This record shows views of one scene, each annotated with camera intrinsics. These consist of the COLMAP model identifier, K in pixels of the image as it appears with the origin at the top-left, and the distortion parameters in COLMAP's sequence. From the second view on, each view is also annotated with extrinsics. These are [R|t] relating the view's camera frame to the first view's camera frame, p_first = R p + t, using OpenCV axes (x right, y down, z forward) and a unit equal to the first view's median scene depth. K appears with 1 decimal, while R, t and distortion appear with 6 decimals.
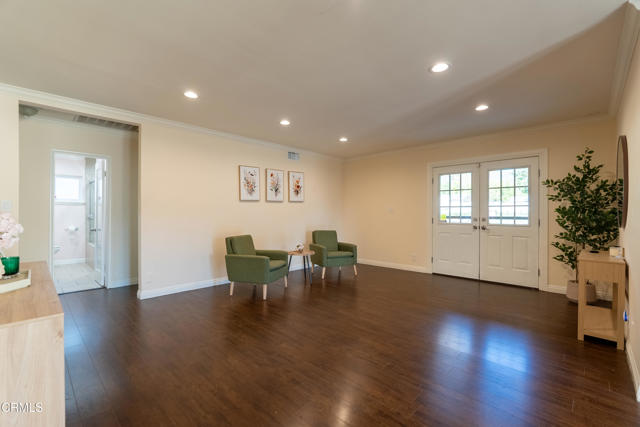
lens RADIAL K [[283.2, 0, 320.0], [0, 283.2, 213.5], [0, 0, 1]] dist [-0.001728, -0.000249]
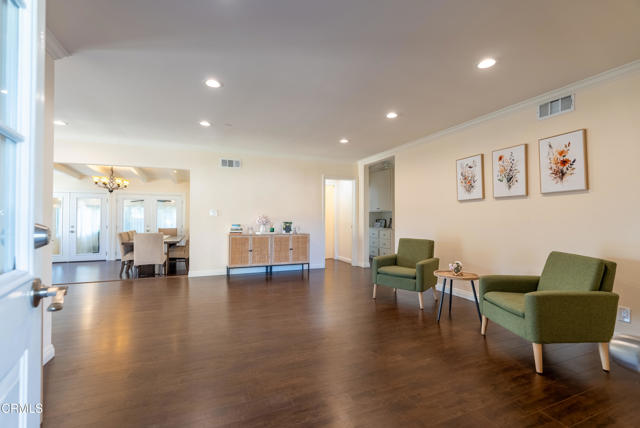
lens RADIAL K [[285.6, 0, 320.0], [0, 285.6, 214.0], [0, 0, 1]] dist [0.000614, 0.000143]
pose [[-0.395776, -0.008171, -0.918311, 0.613963], [0.009141, 0.999876, -0.012836, 0.000289], [0.918301, -0.013475, -0.395653, 0.872542]]
